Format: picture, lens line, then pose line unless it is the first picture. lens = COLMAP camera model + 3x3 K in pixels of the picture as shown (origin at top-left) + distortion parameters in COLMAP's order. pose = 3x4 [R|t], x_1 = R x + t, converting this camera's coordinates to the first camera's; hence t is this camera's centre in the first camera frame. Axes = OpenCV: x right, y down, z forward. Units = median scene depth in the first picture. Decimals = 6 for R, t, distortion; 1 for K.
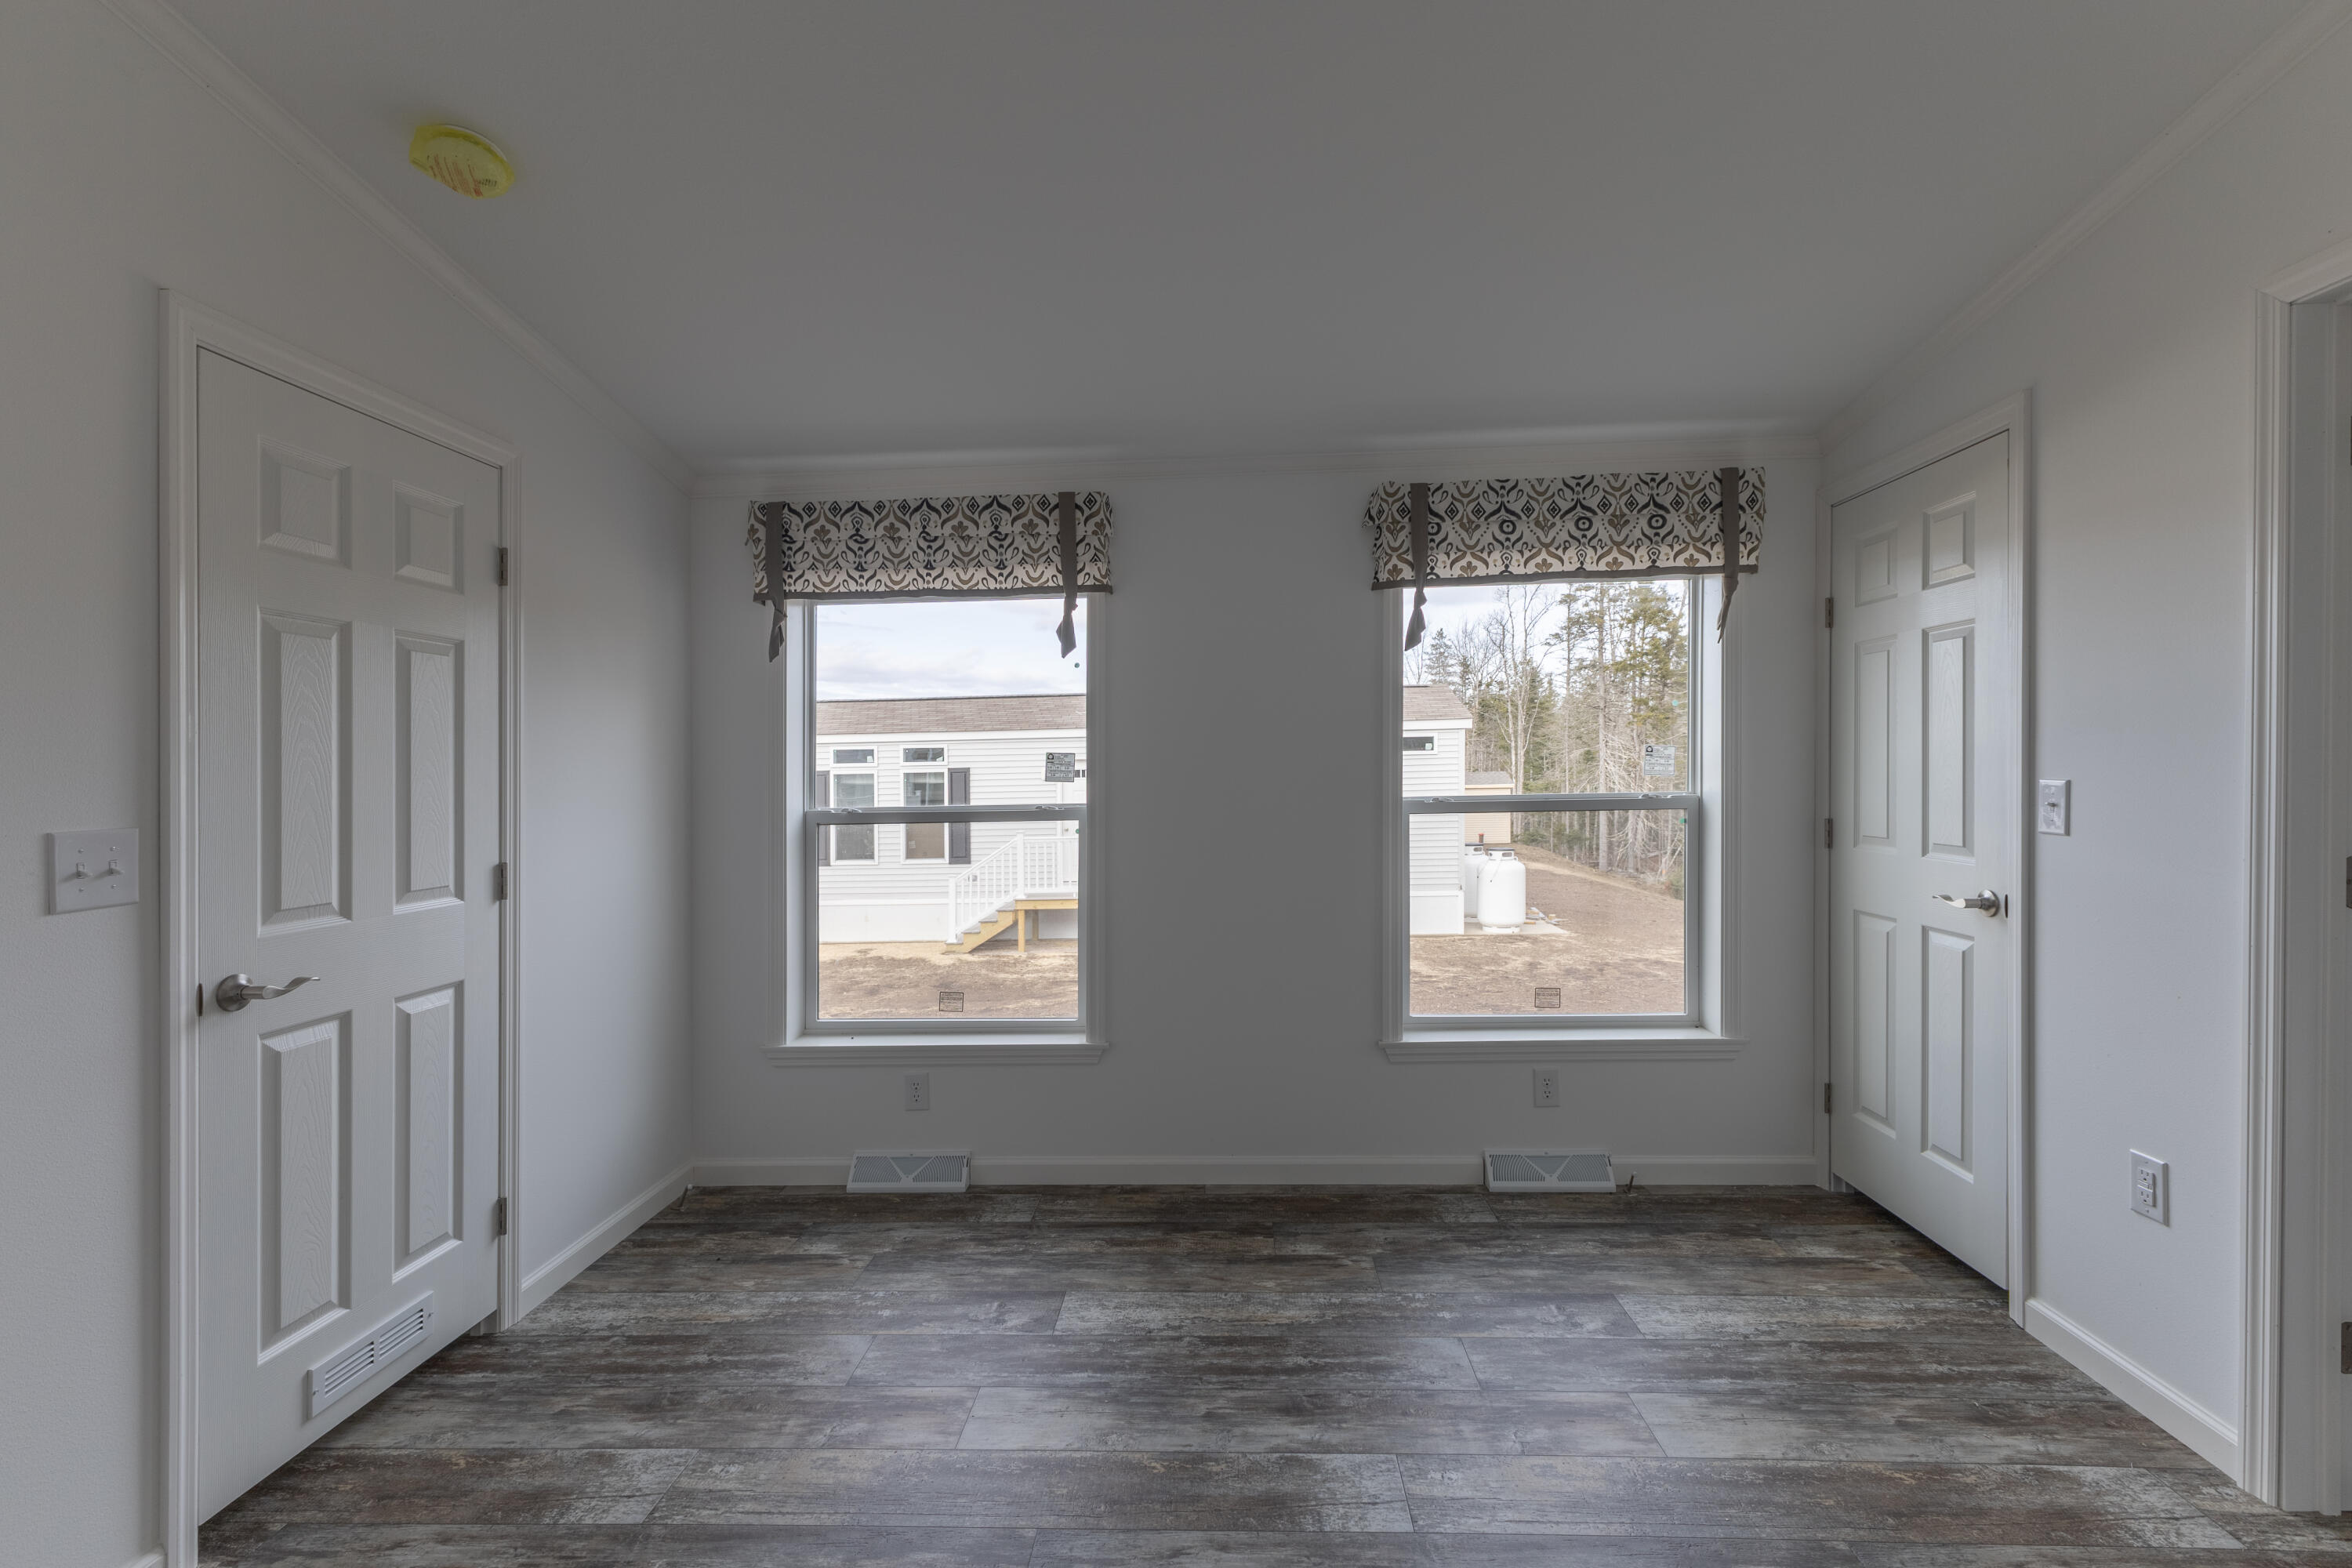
lens RADIAL K [[1034.4, 0, 1177.8], [0, 1034.4, 776.3], [0, 0, 1]] dist [0.019248, -0.004880]
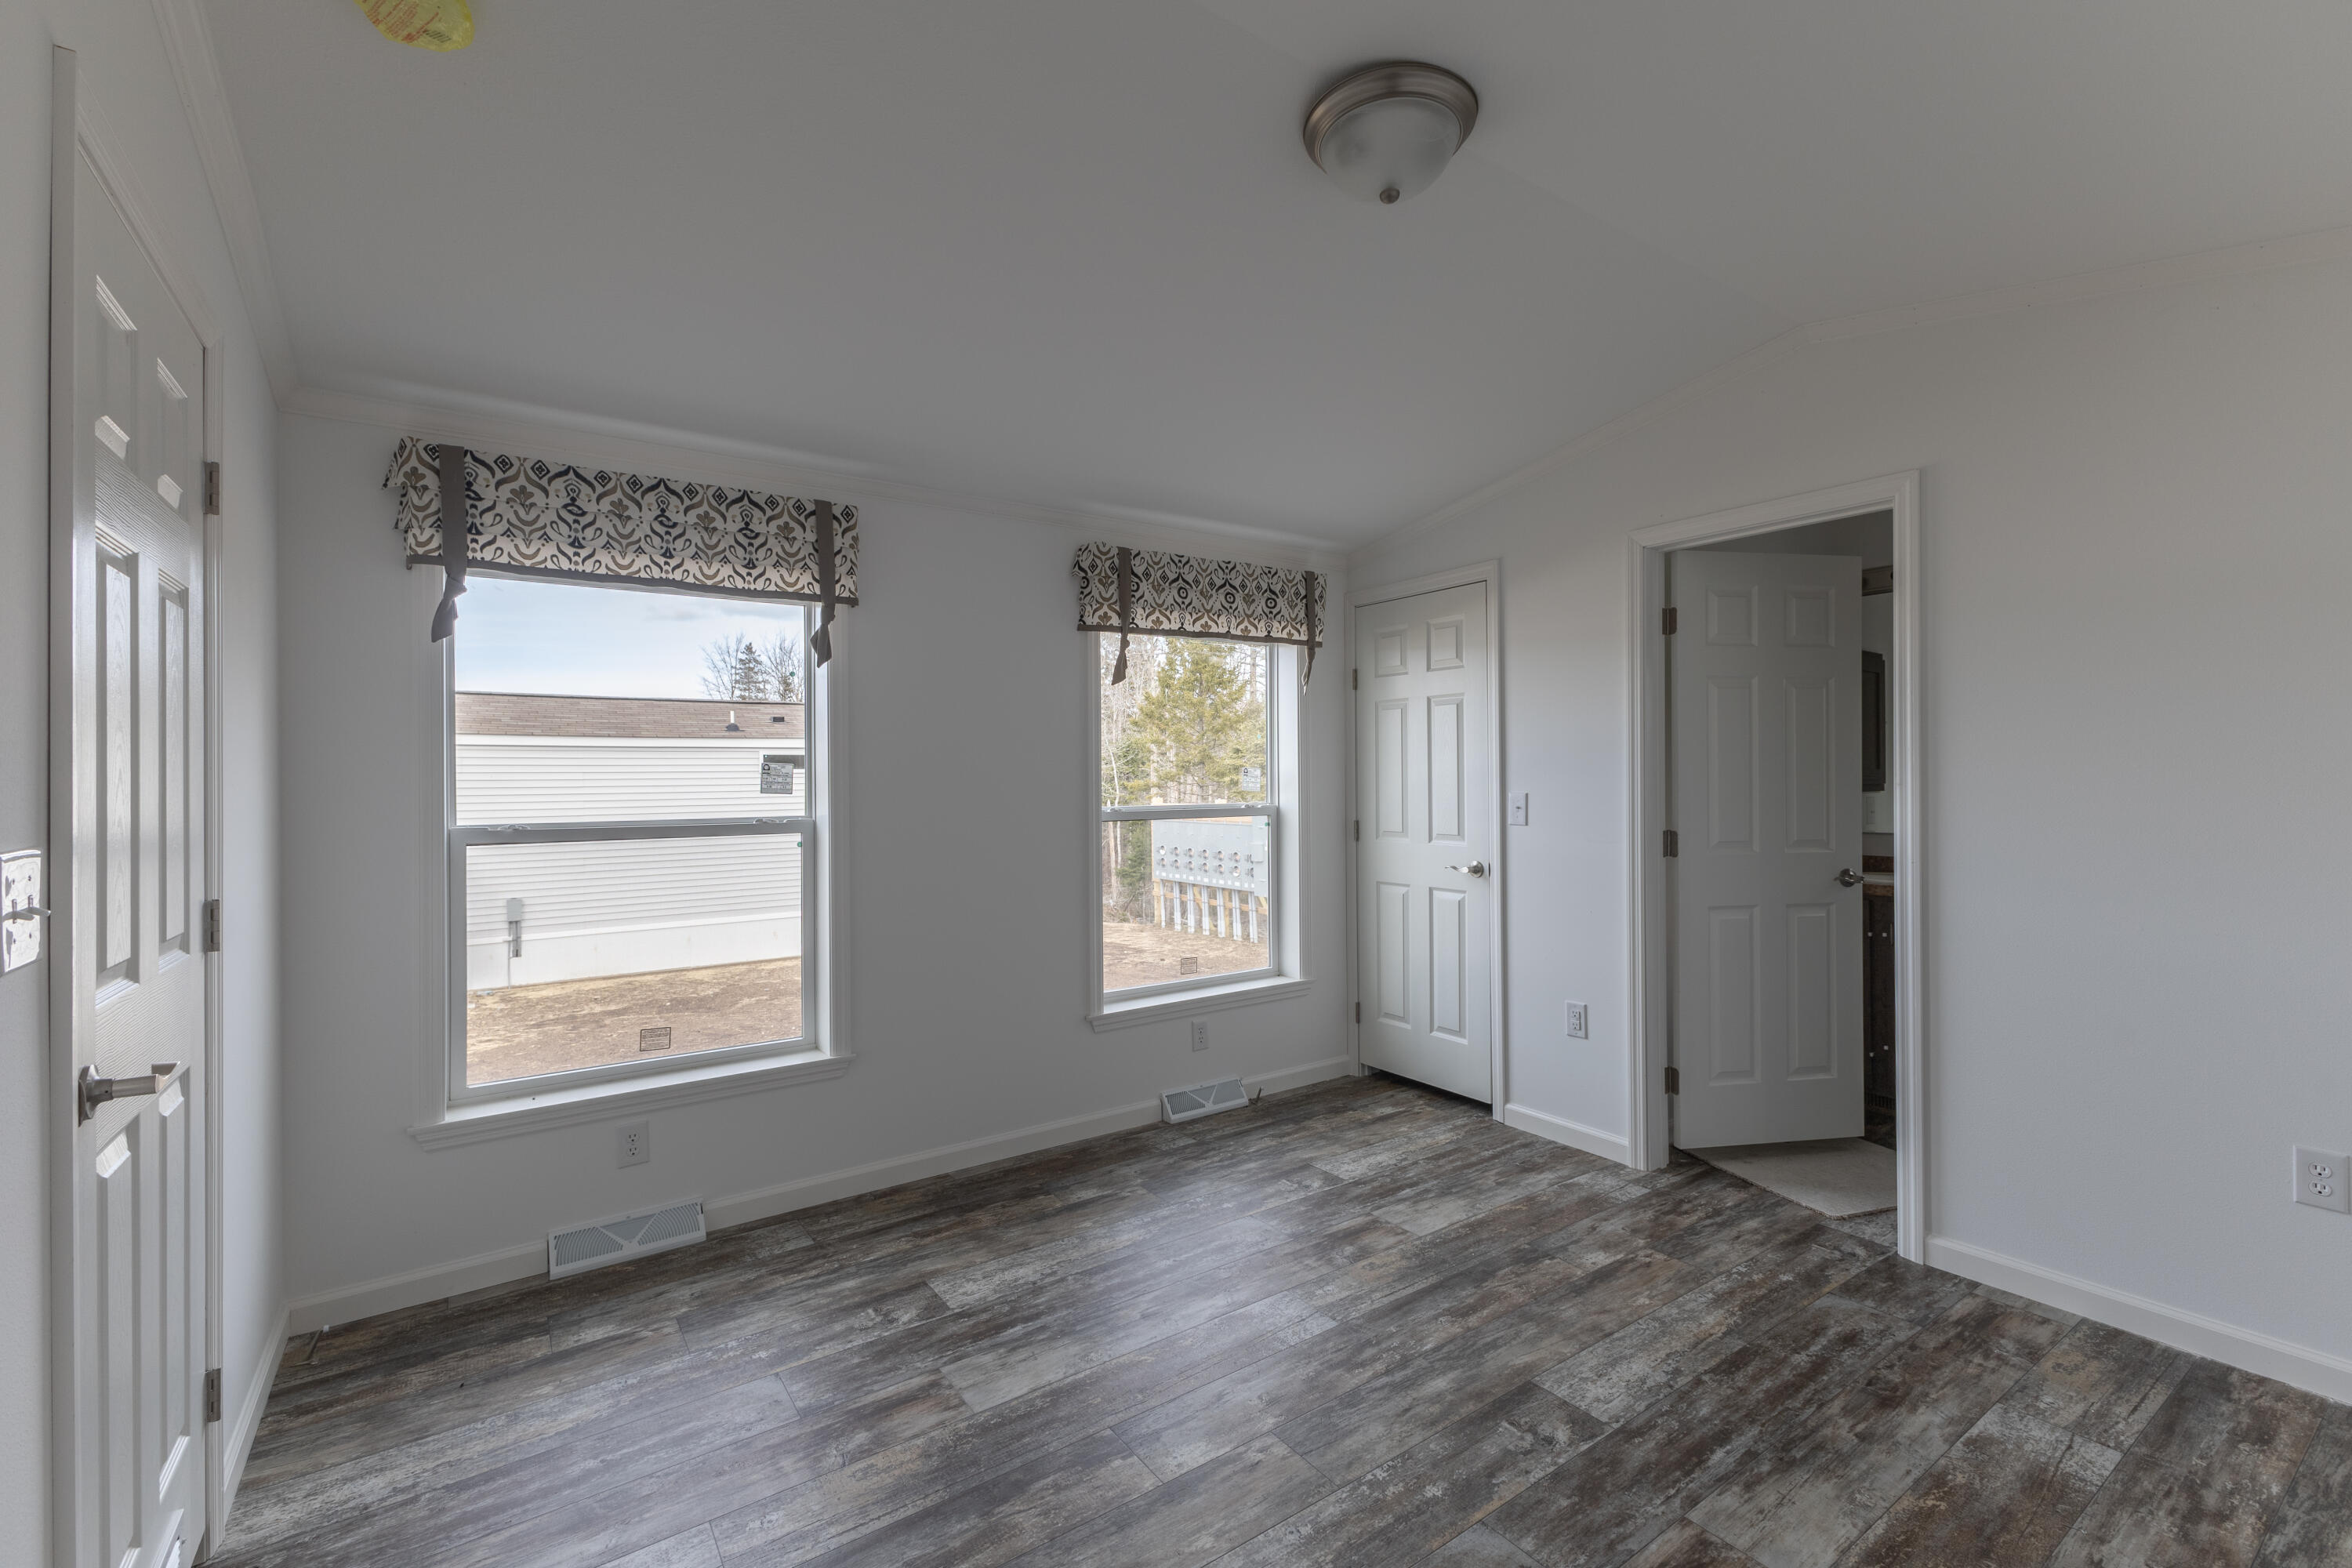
lens RADIAL K [[1022.1, 0, 1185.1], [0, 1022.1, 784.6], [0, 0, 1]] dist [0.018363, -0.000079]
pose [[0.787901, 0.009159, 0.615734, -0.443986], [-0.002028, 0.999923, -0.012279, 0.008212], [-0.615799, 0.008426, 0.787858, 0.018938]]
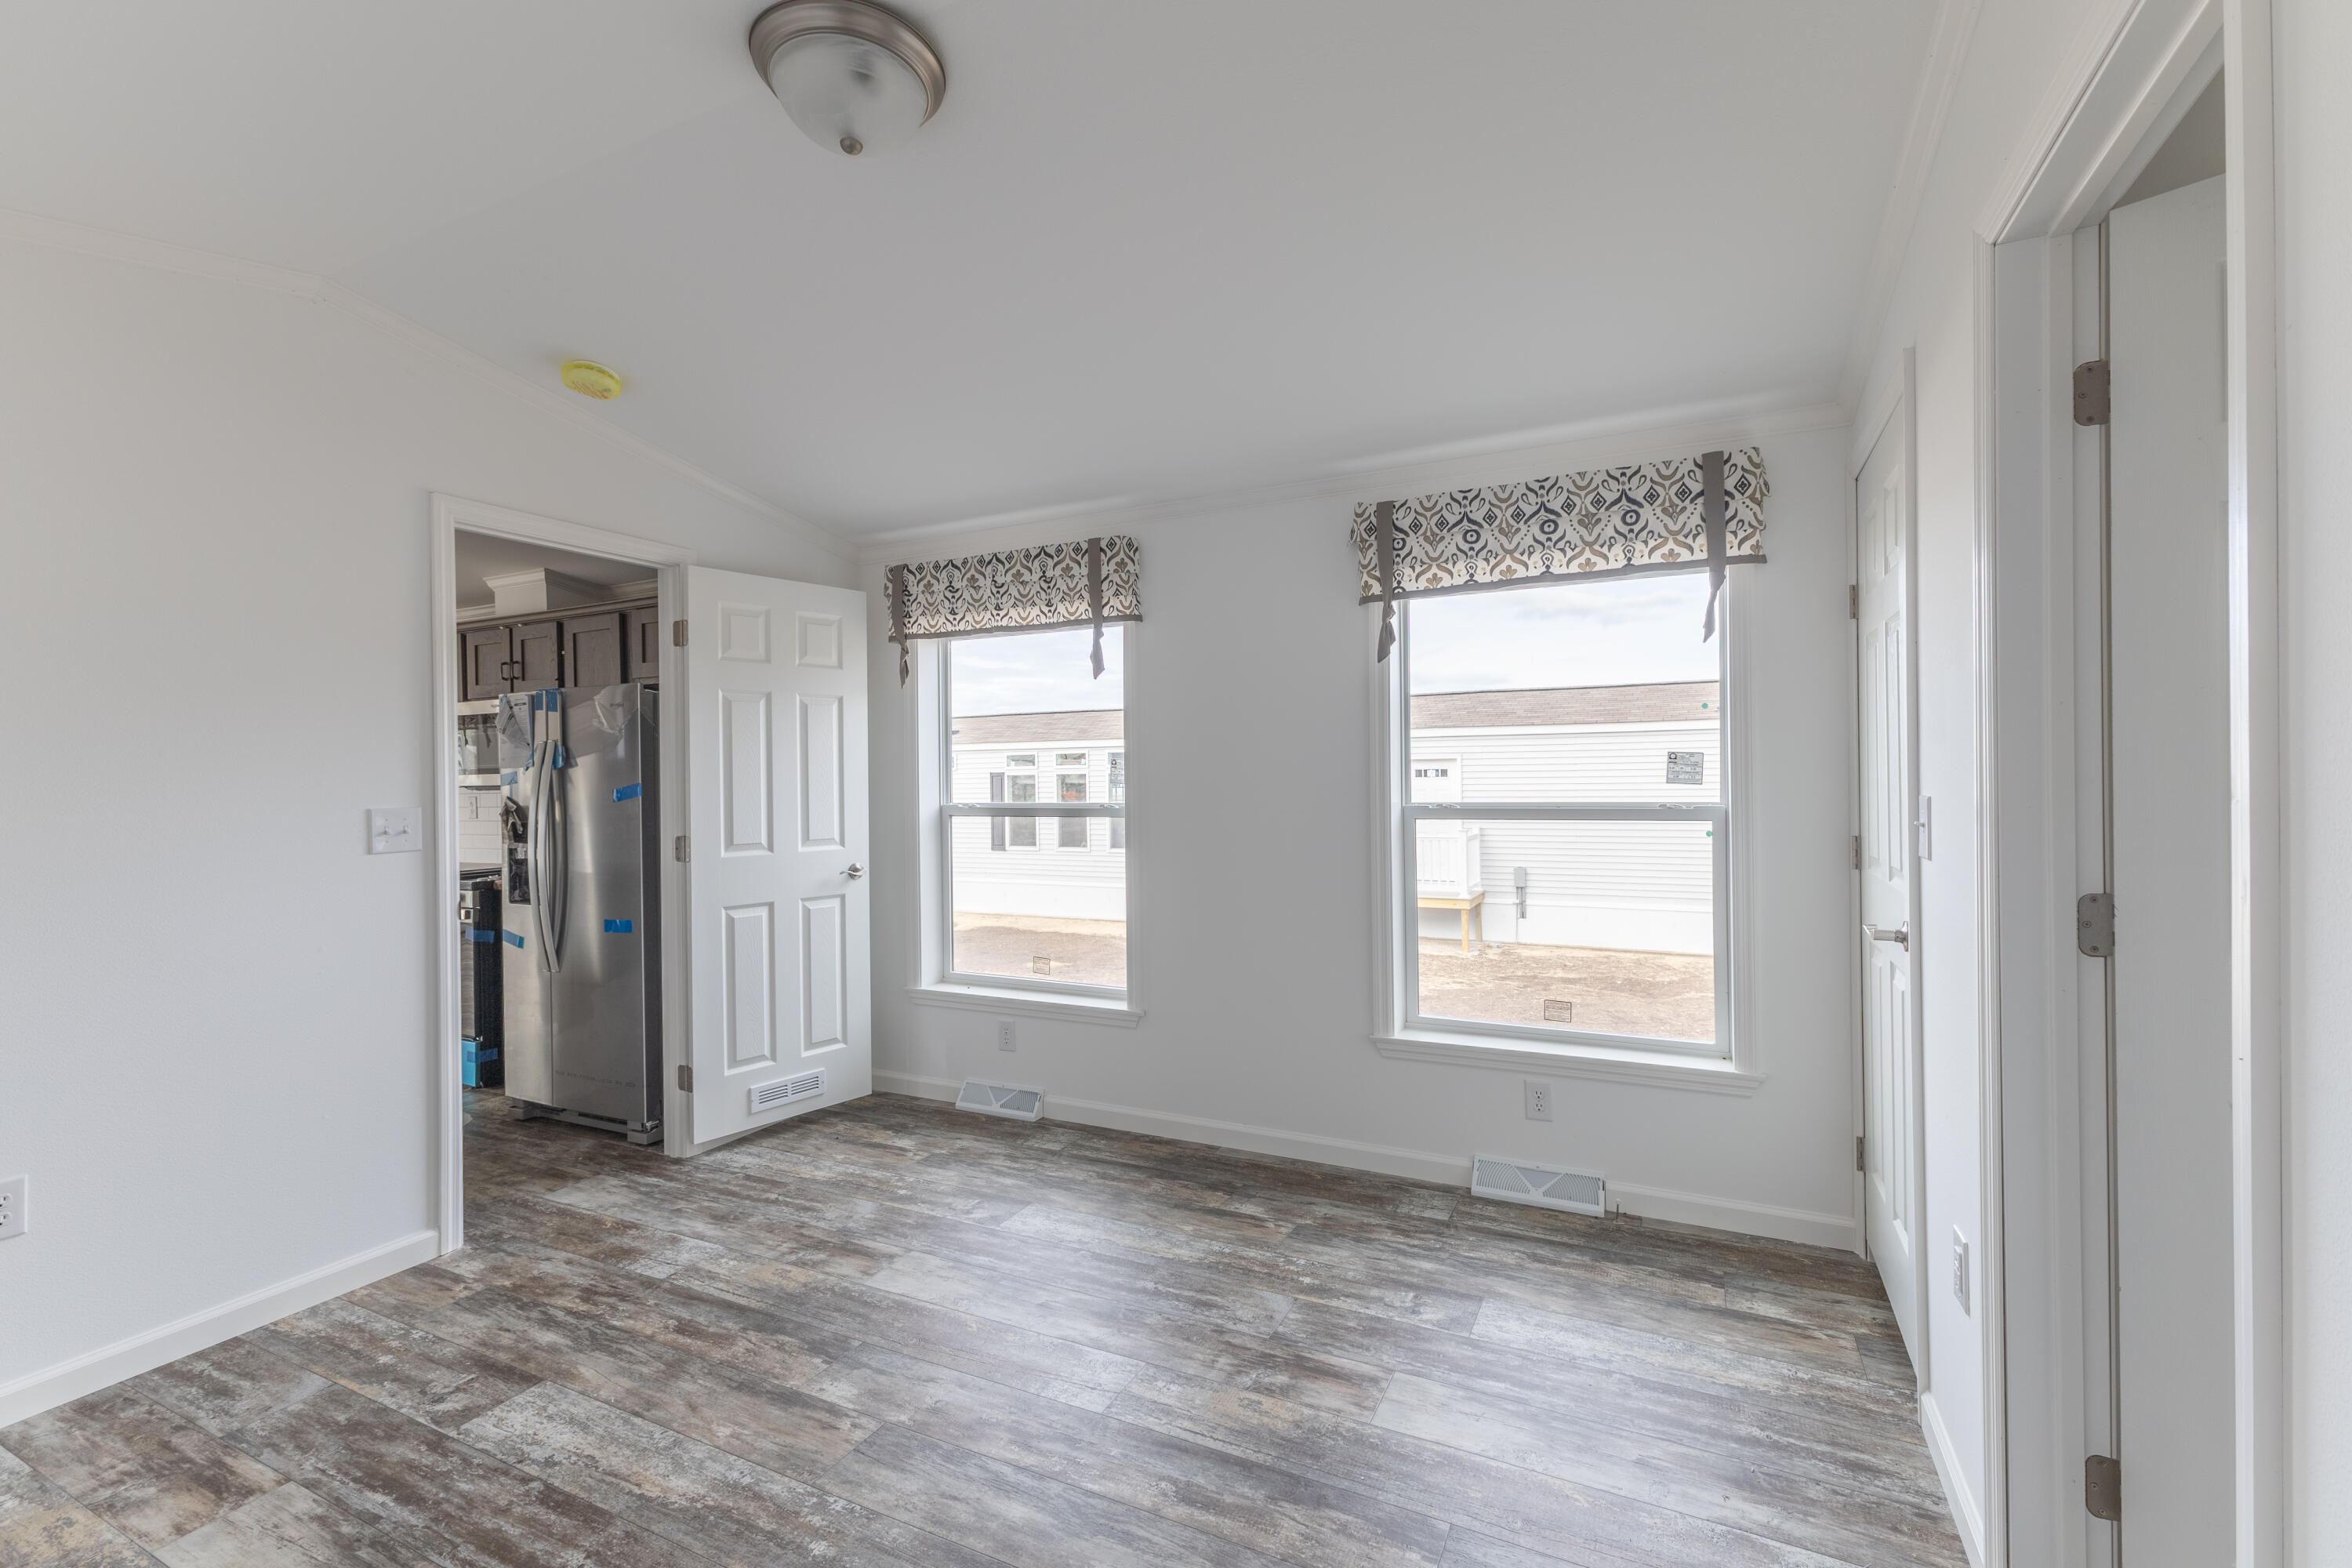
lens RADIAL K [[1016.8, 0, 1176.0], [0, 1016.8, 784.0], [0, 0, 1]] dist [0.010341, -0.000136]
pose [[0.915126, 0.011082, -0.403015, 0.429999], [-0.007163, 0.999911, 0.011228, -0.008749], [0.403103, -0.007388, 0.915125, -0.019457]]
